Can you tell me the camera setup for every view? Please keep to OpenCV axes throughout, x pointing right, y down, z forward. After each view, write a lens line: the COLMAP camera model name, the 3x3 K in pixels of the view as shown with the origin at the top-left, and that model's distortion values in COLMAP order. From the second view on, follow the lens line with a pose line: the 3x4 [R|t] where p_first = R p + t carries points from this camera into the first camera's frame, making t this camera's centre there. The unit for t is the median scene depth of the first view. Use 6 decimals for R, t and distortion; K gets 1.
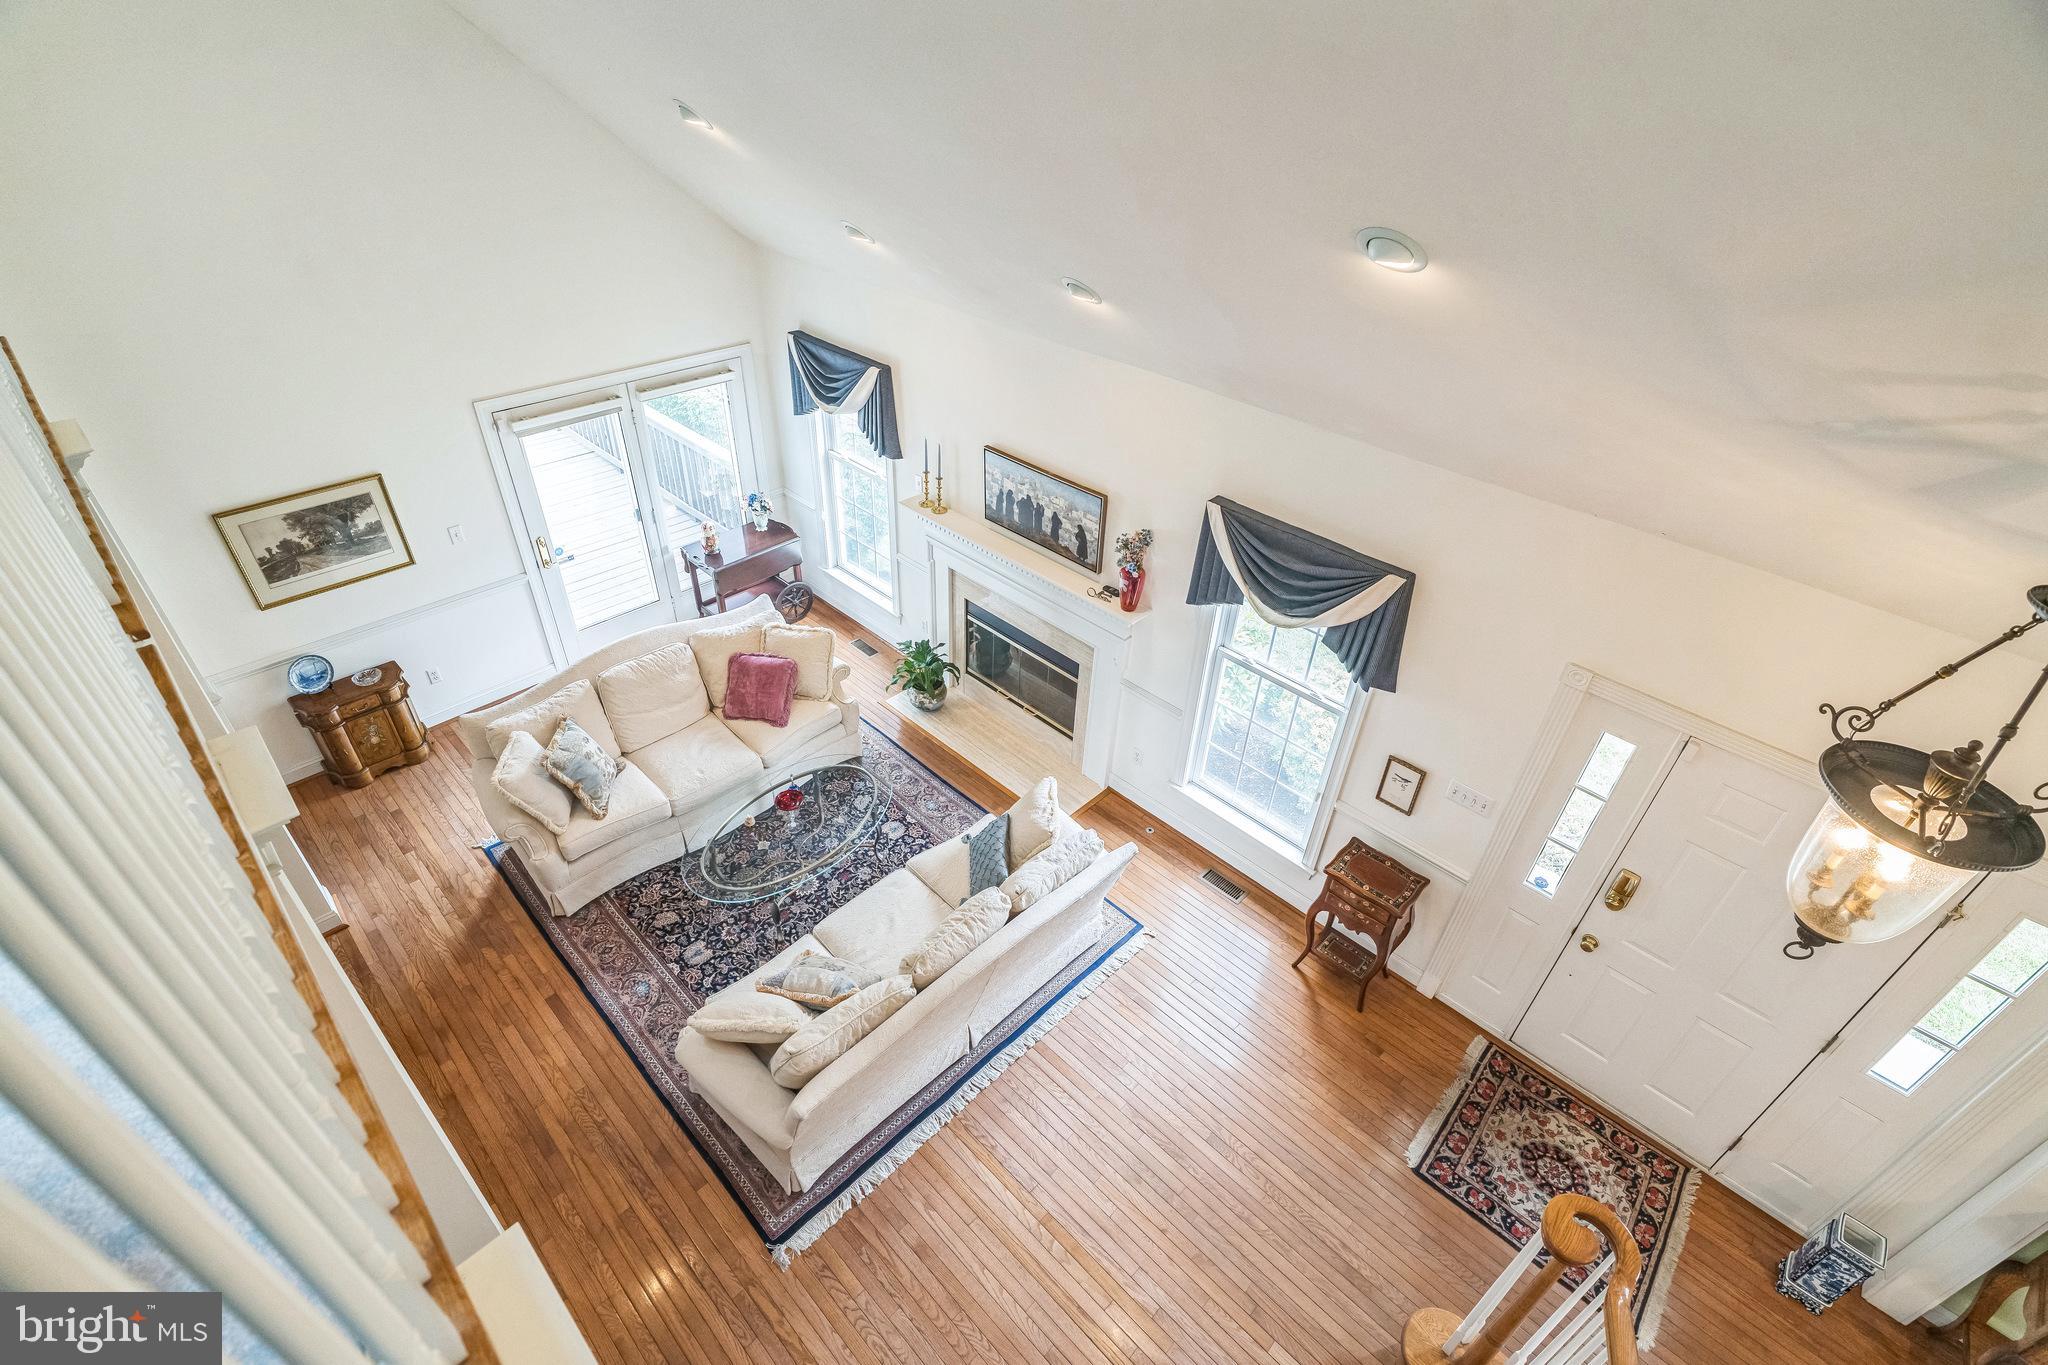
lens RADIAL K [[929.4, 0, 1023.7], [0, 929.4, 677.9], [0, 0, 1]] dist [-0.007597, 0.000948]
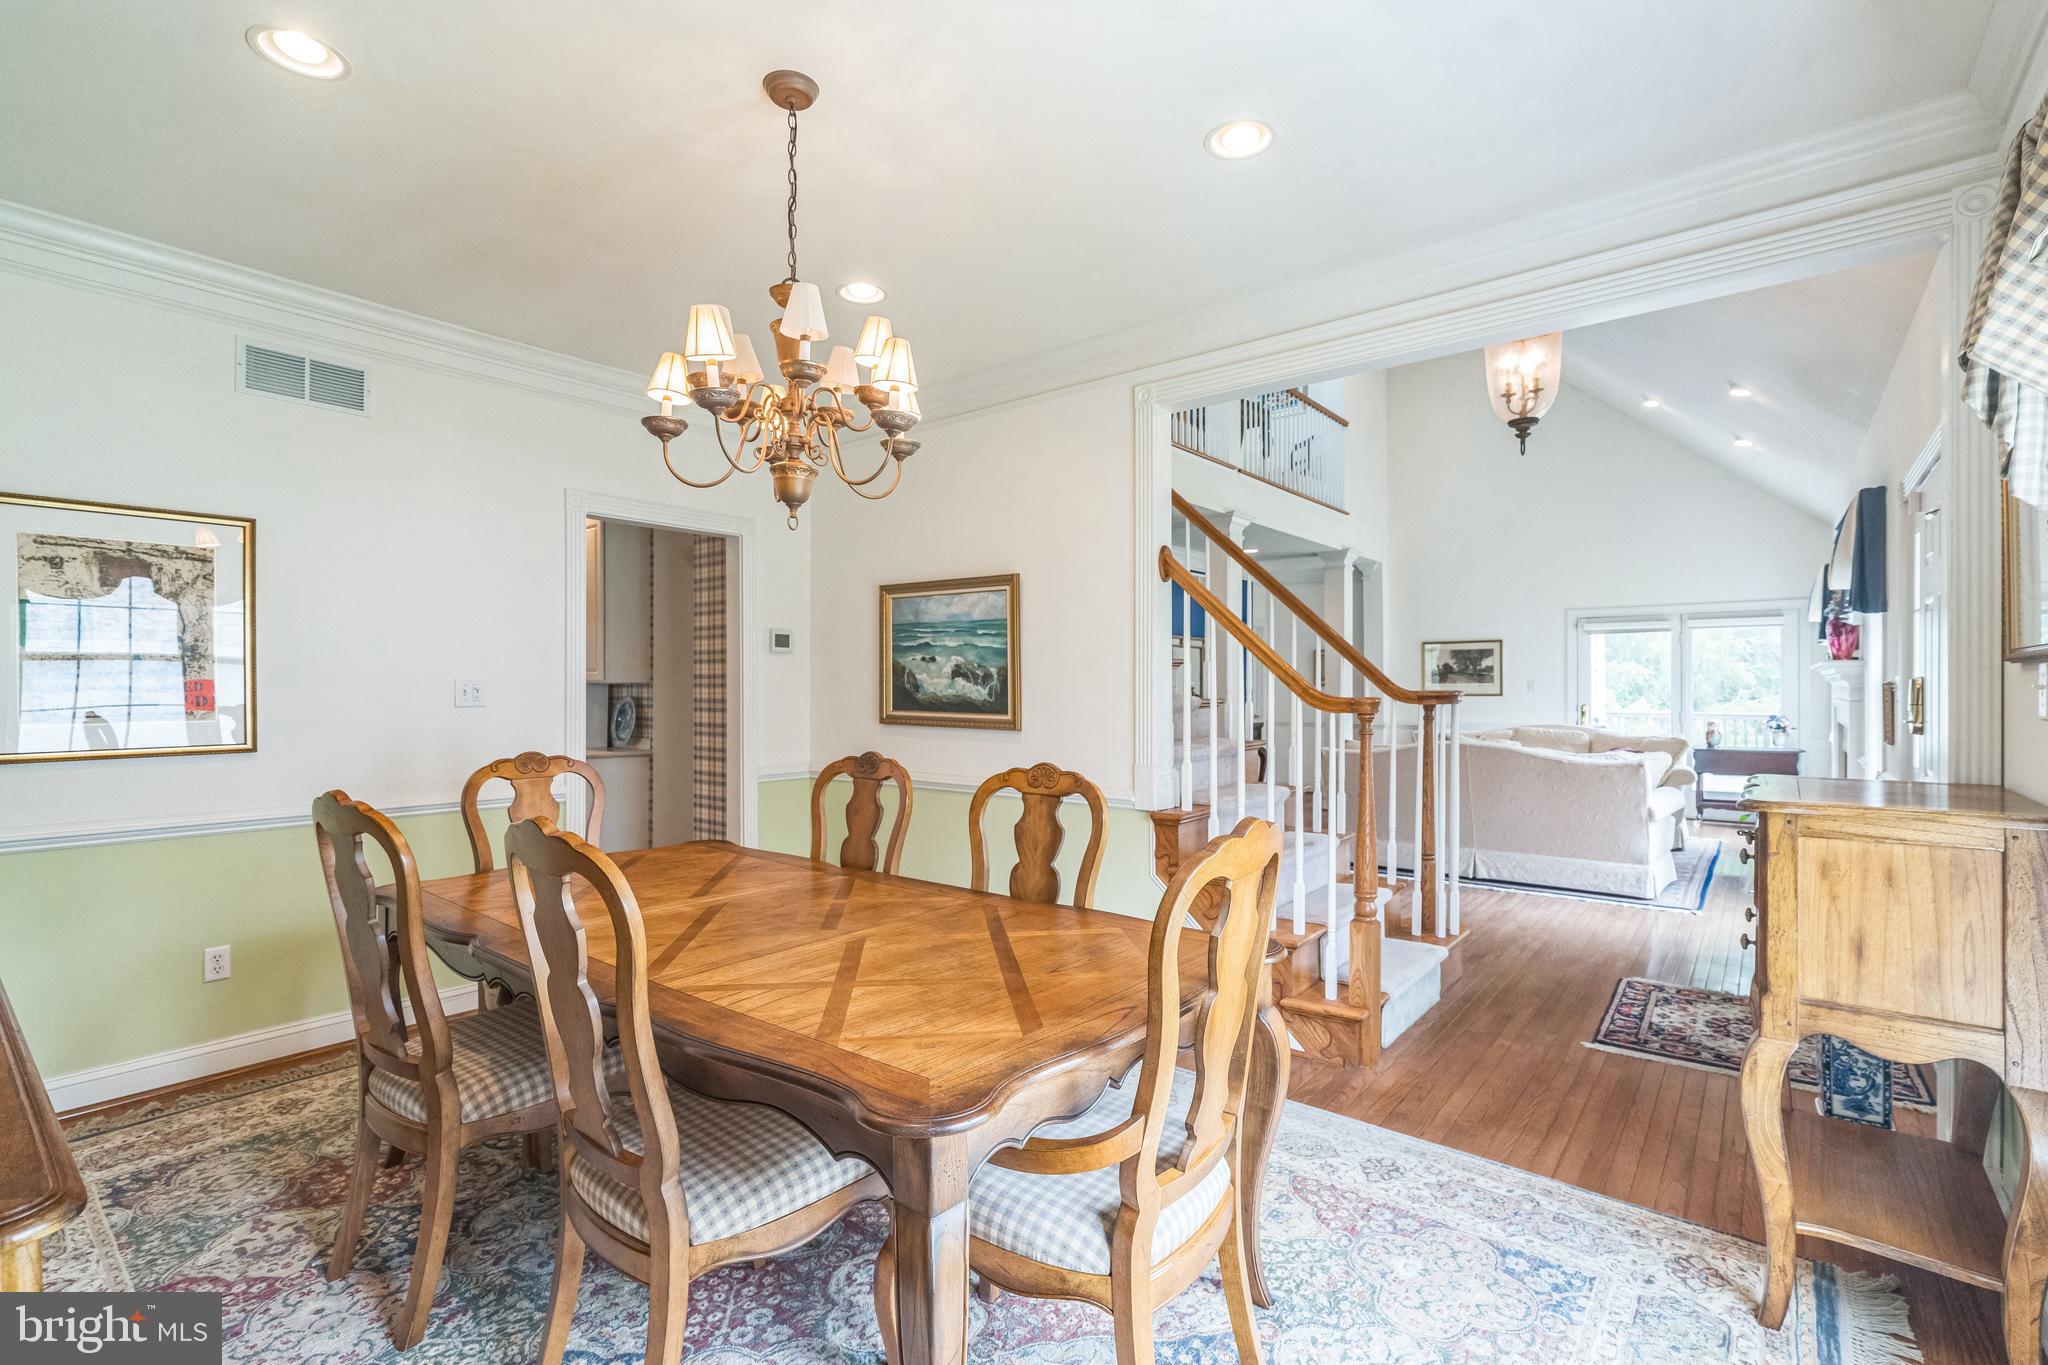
lens RADIAL K [[929.4, 0, 1021.8], [0, 929.4, 688.8], [0, 0, 1]] dist [-0.007597, 0.000948]
pose [[0.090452, -0.038428, -0.995159, 1.032829], [-0.580753, 0.809729, -0.084054, 0.559626], [0.809039, 0.585545, 0.050924, 0.191072]]
